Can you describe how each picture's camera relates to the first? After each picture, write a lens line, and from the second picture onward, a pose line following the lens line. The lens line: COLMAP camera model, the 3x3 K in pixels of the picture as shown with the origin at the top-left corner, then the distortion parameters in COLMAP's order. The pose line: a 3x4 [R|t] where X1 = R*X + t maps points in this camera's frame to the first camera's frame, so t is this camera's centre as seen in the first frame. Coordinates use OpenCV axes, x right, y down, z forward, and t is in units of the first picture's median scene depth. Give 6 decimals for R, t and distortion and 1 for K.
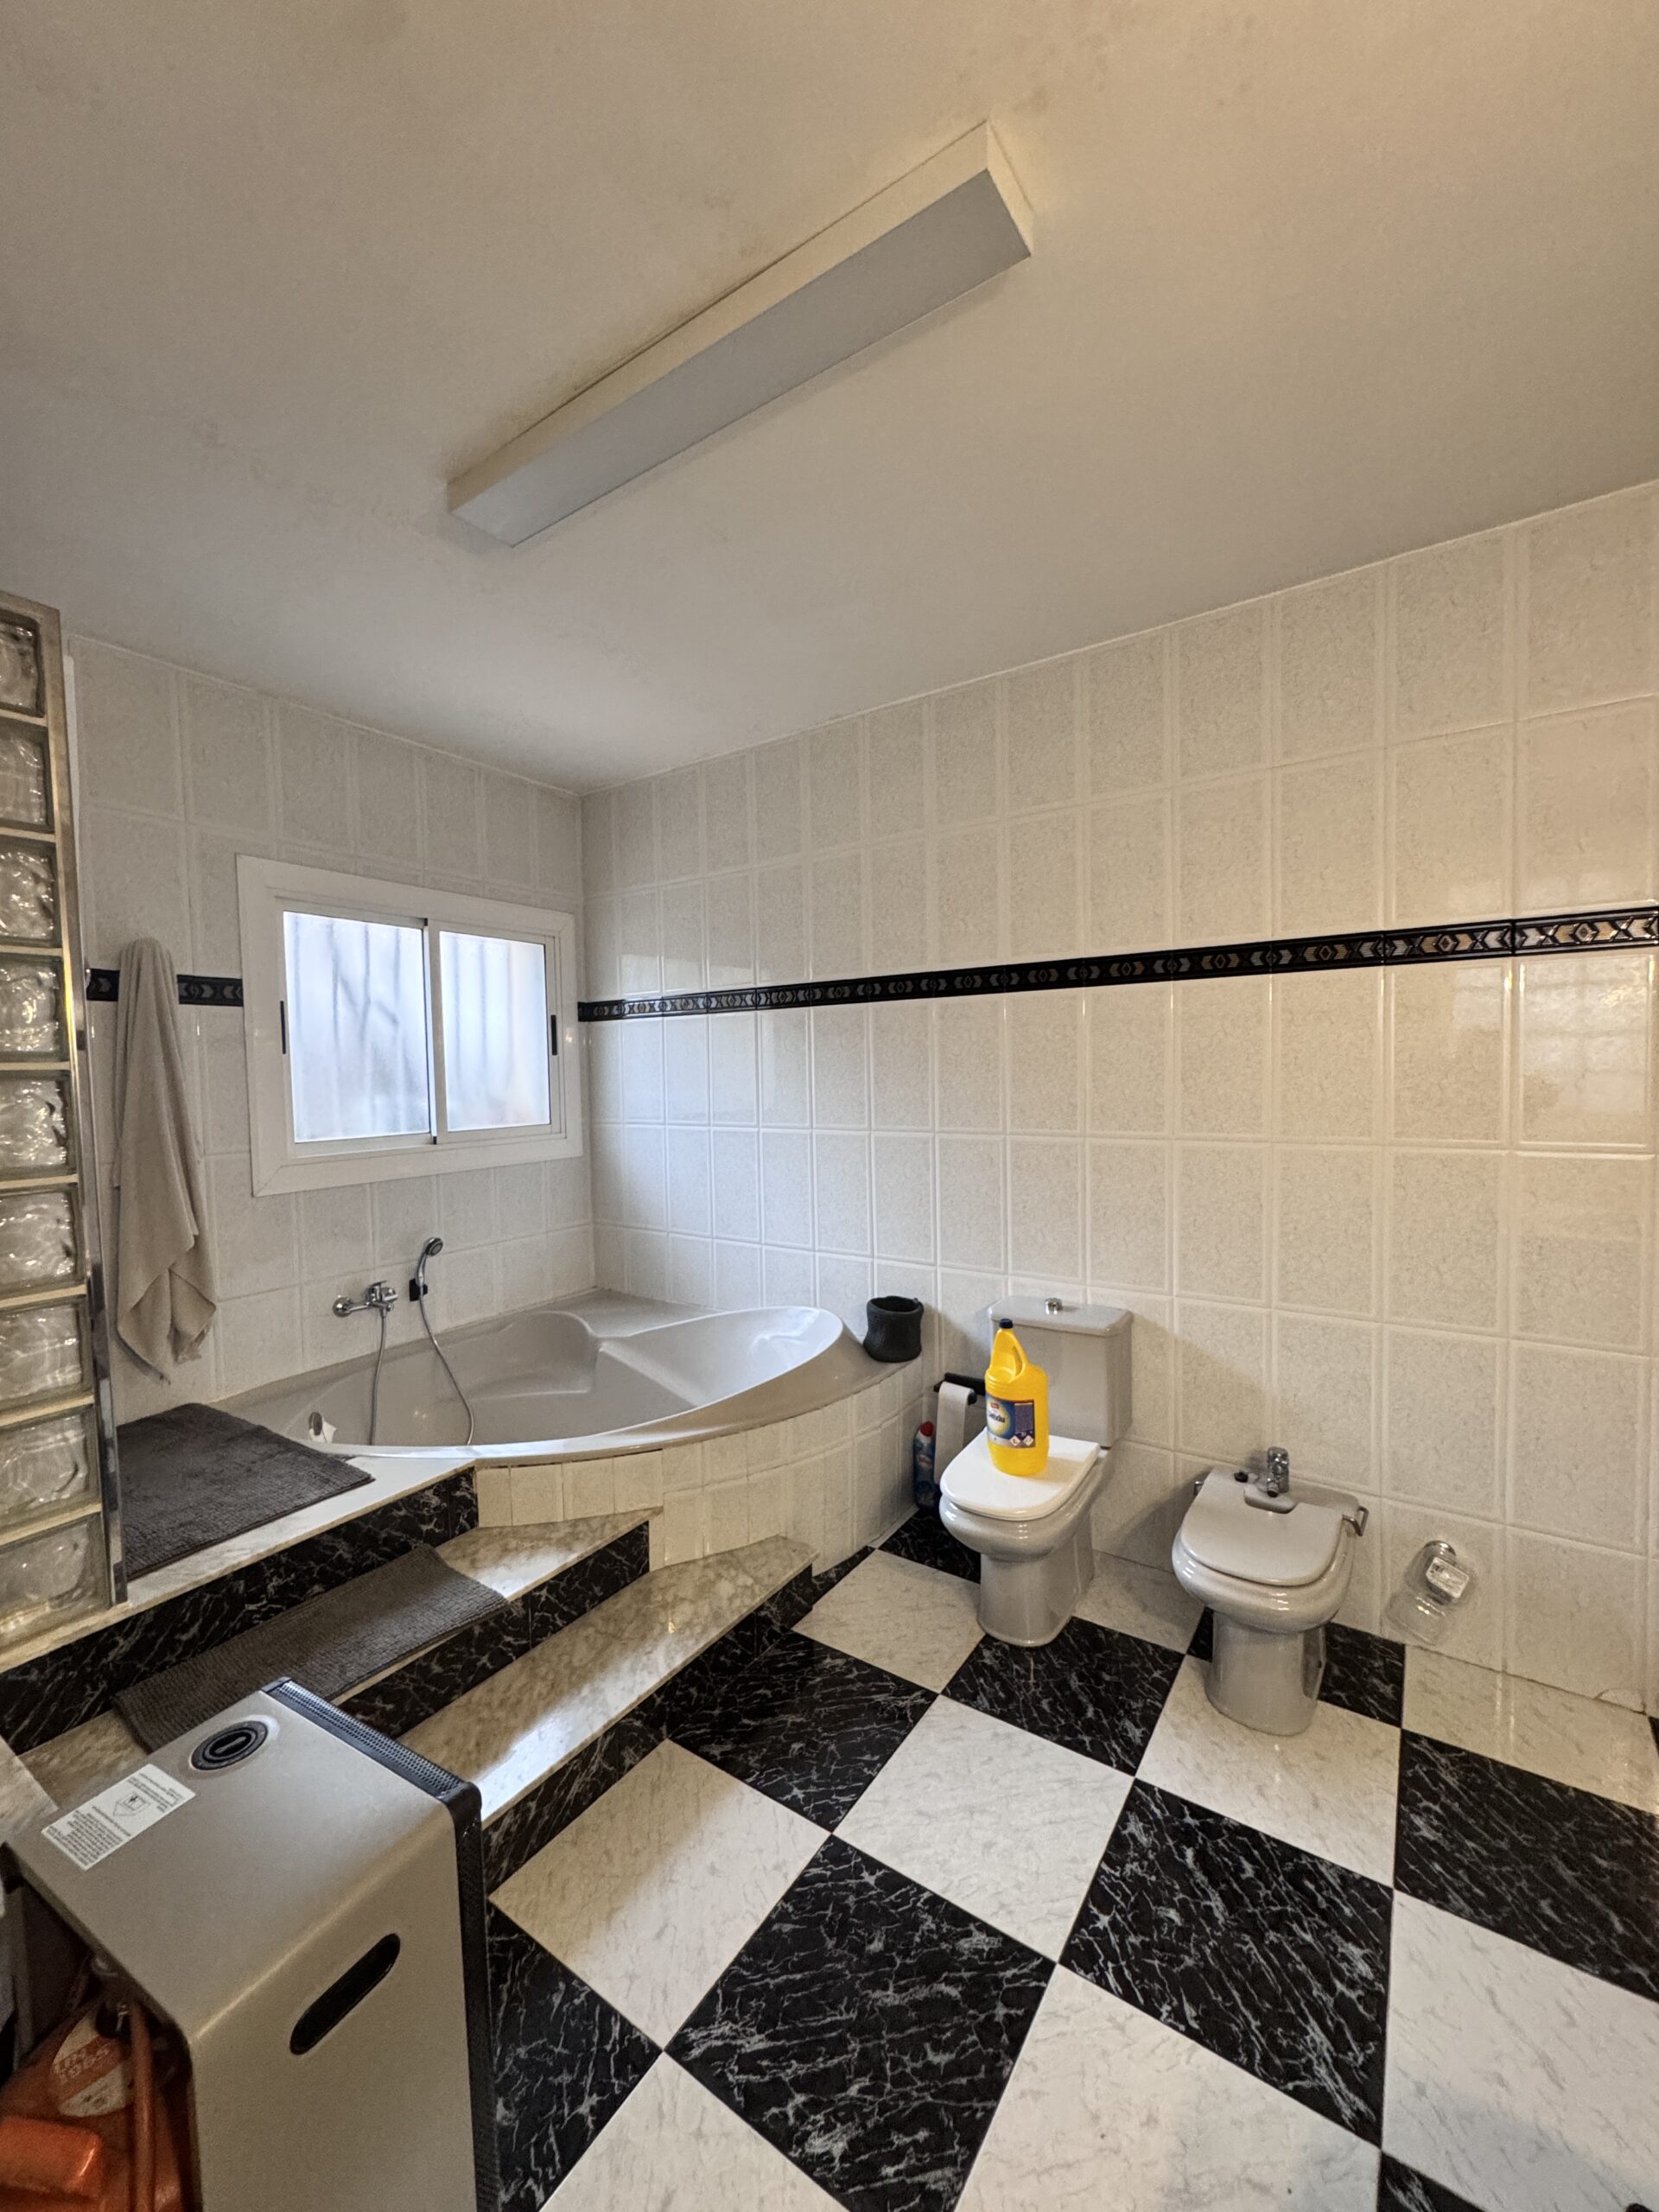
lens RADIAL K [[880.0, 0, 827.6], [0, 880.0, 1108.5], [0, 0, 1]] dist [-0.003698, 0.000790]
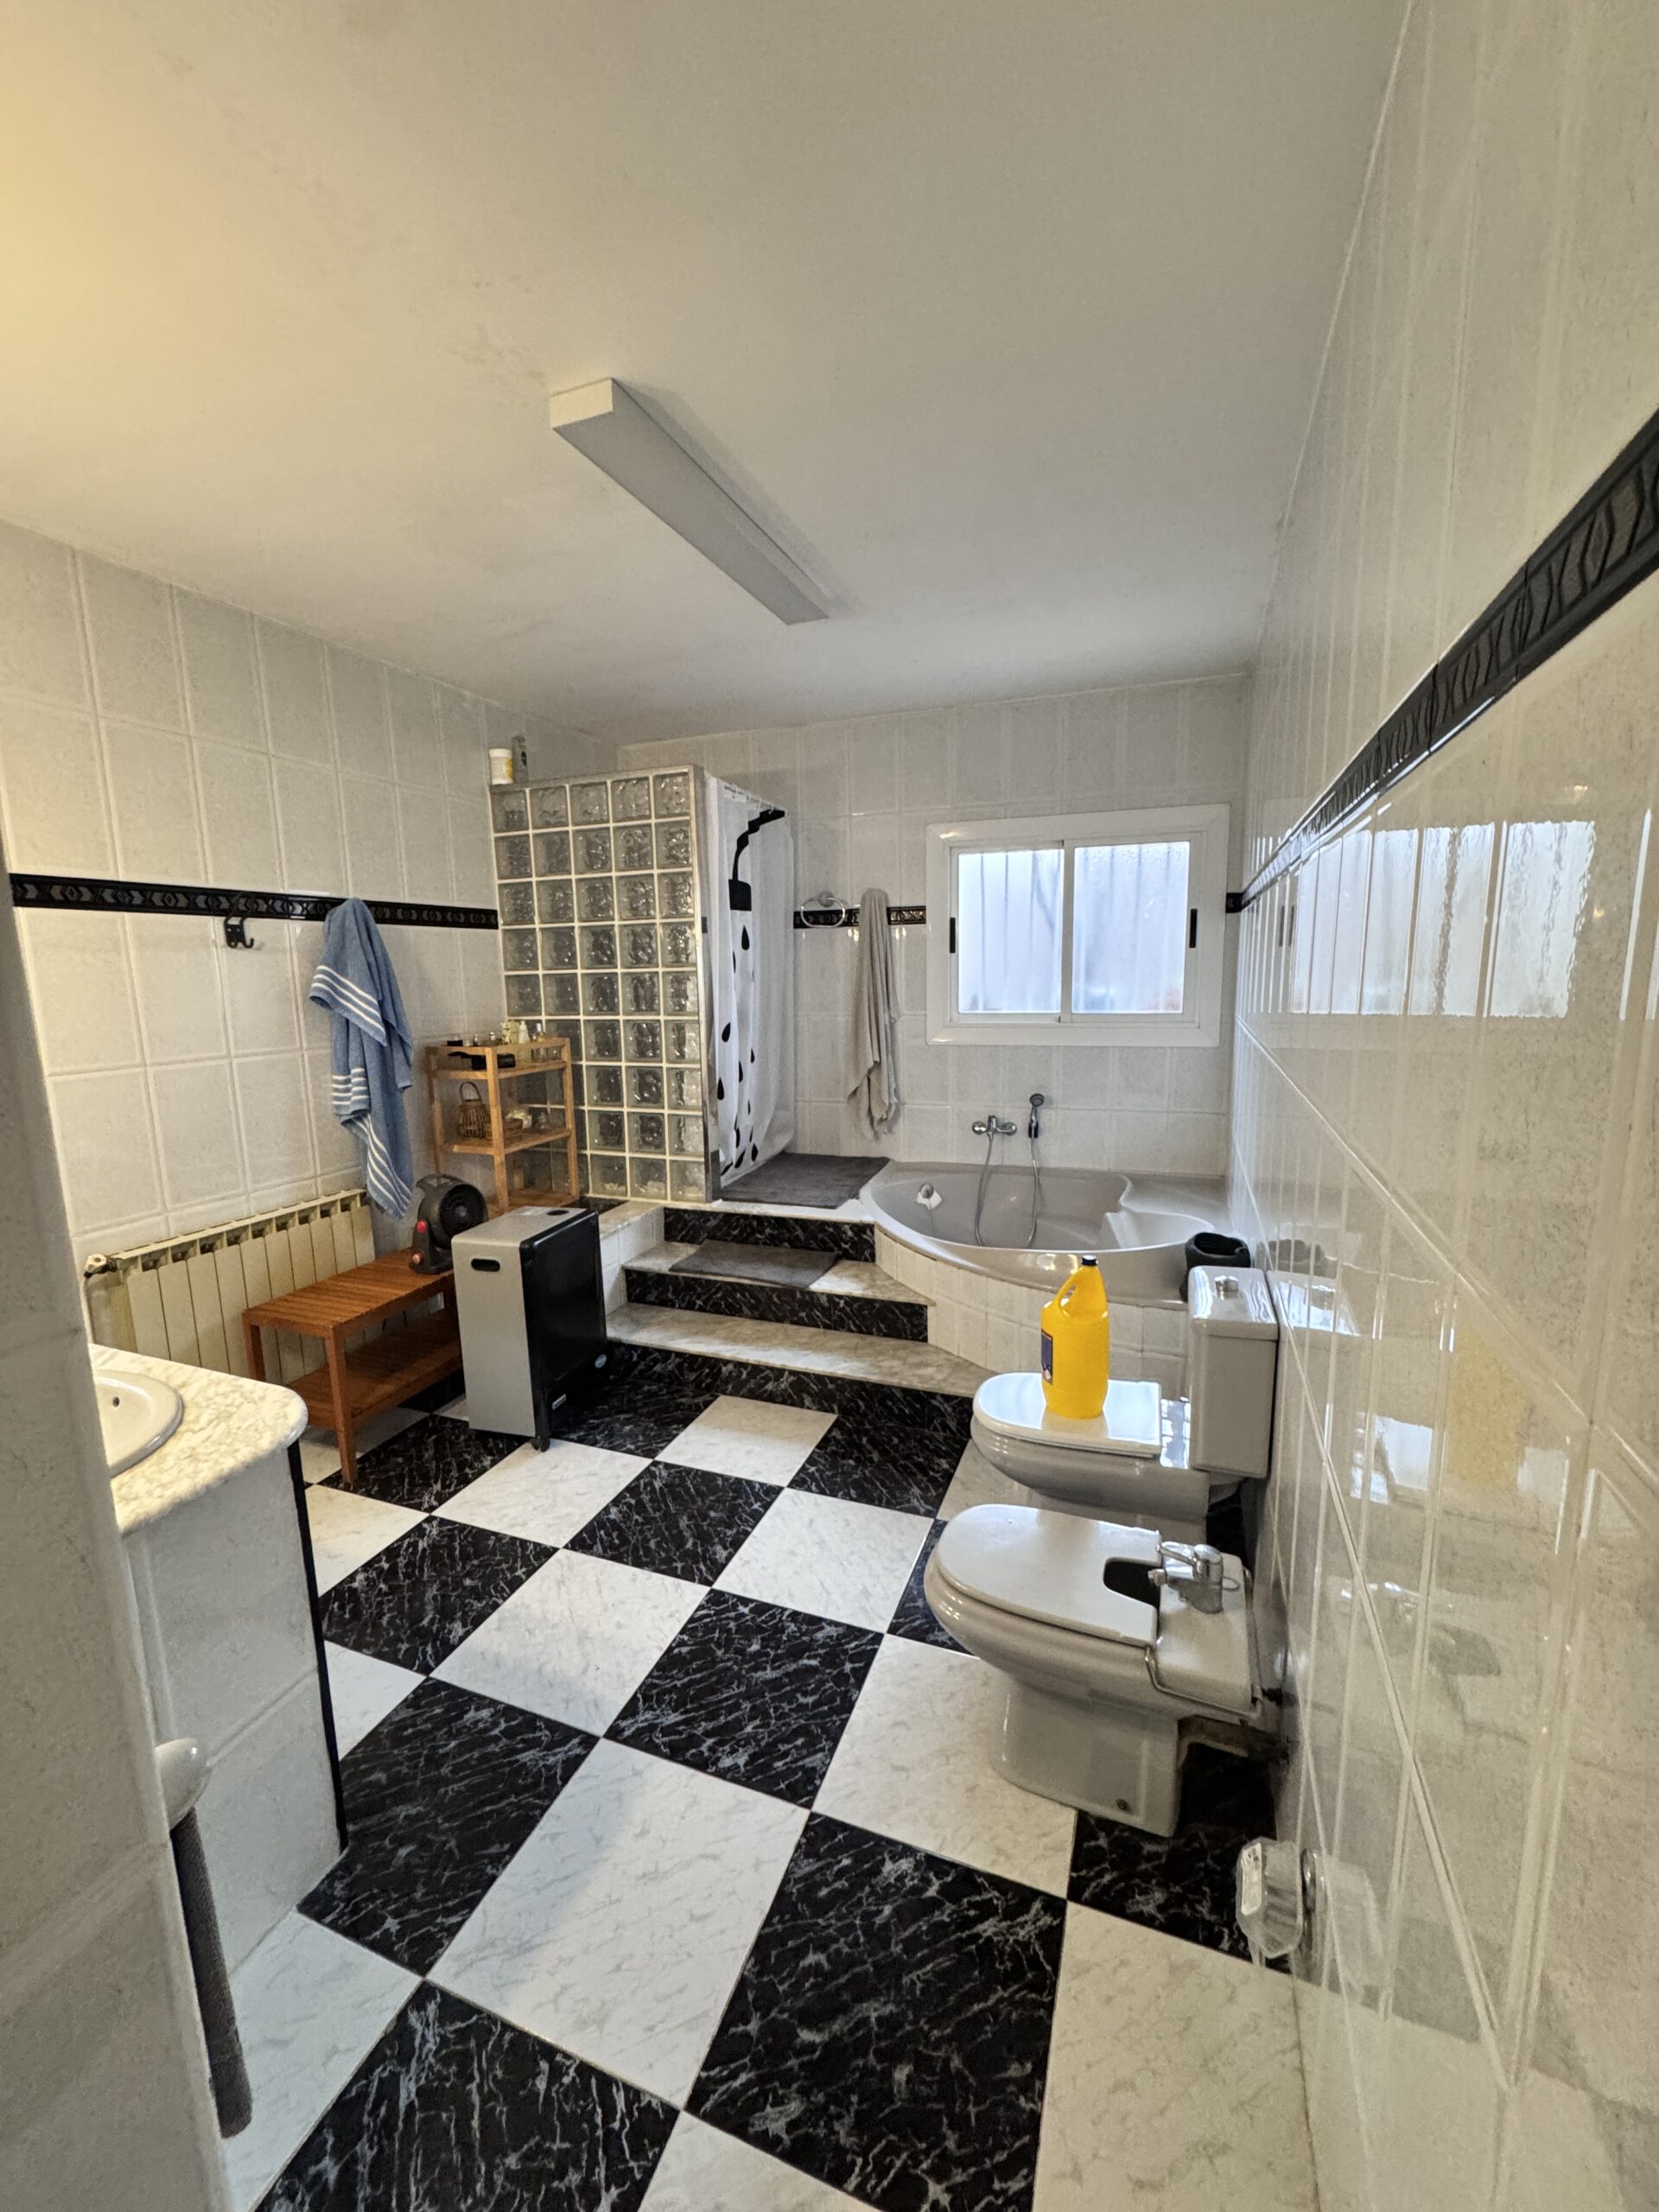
lens RADIAL K [[880.0, 0, 831.7], [0, 880.0, 1111.2], [0, 0, 1]] dist [-0.003698, 0.000790]
pose [[0.230343, 0.173863, -0.957452, 1.337719], [-0.030051, 0.984711, 0.171583, -0.076589], [0.972645, -0.010751, 0.232046, 0.717065]]
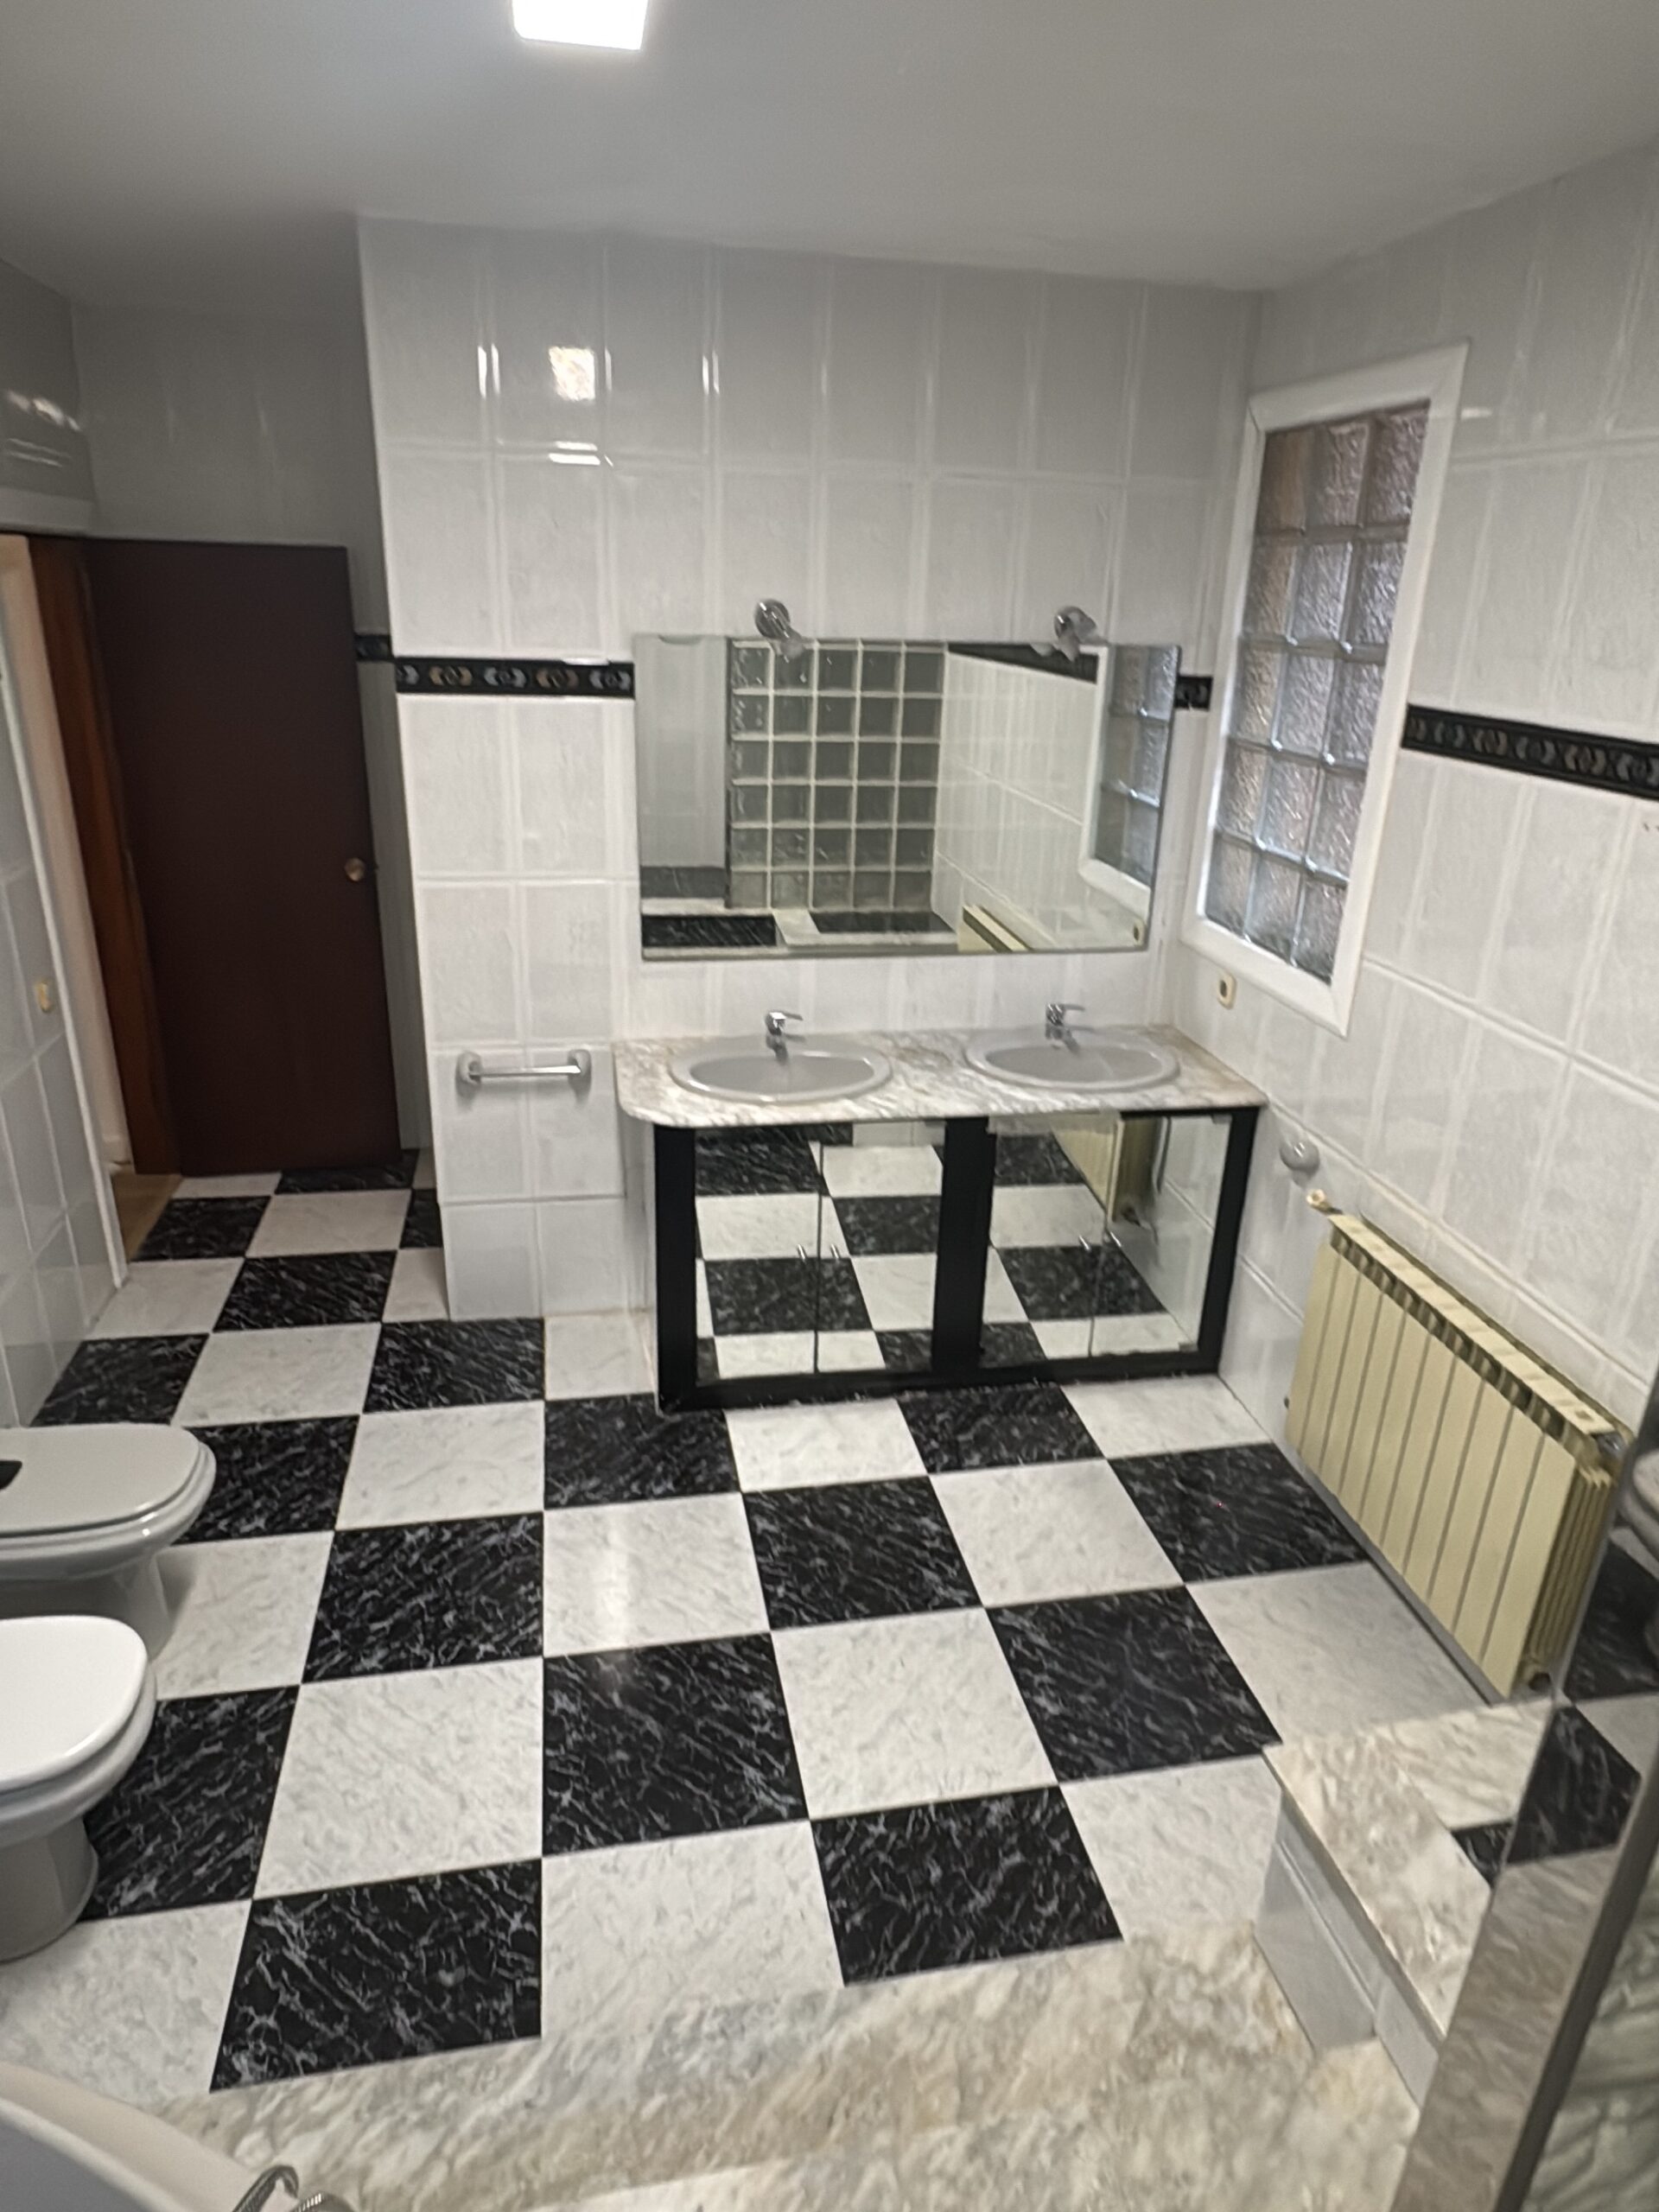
lens RADIAL K [[1338.6, 0, 828.5], [0, 1338.6, 1105.3], [0, 0, 1]] dist [0.003228, 0.000743]
pose [[-0.711917, -0.257556, 0.653329, -0.844229], [0.016961, 0.923742, 0.382640, -0.342210], [-0.702058, 0.283489, -0.653260, 1.421192]]
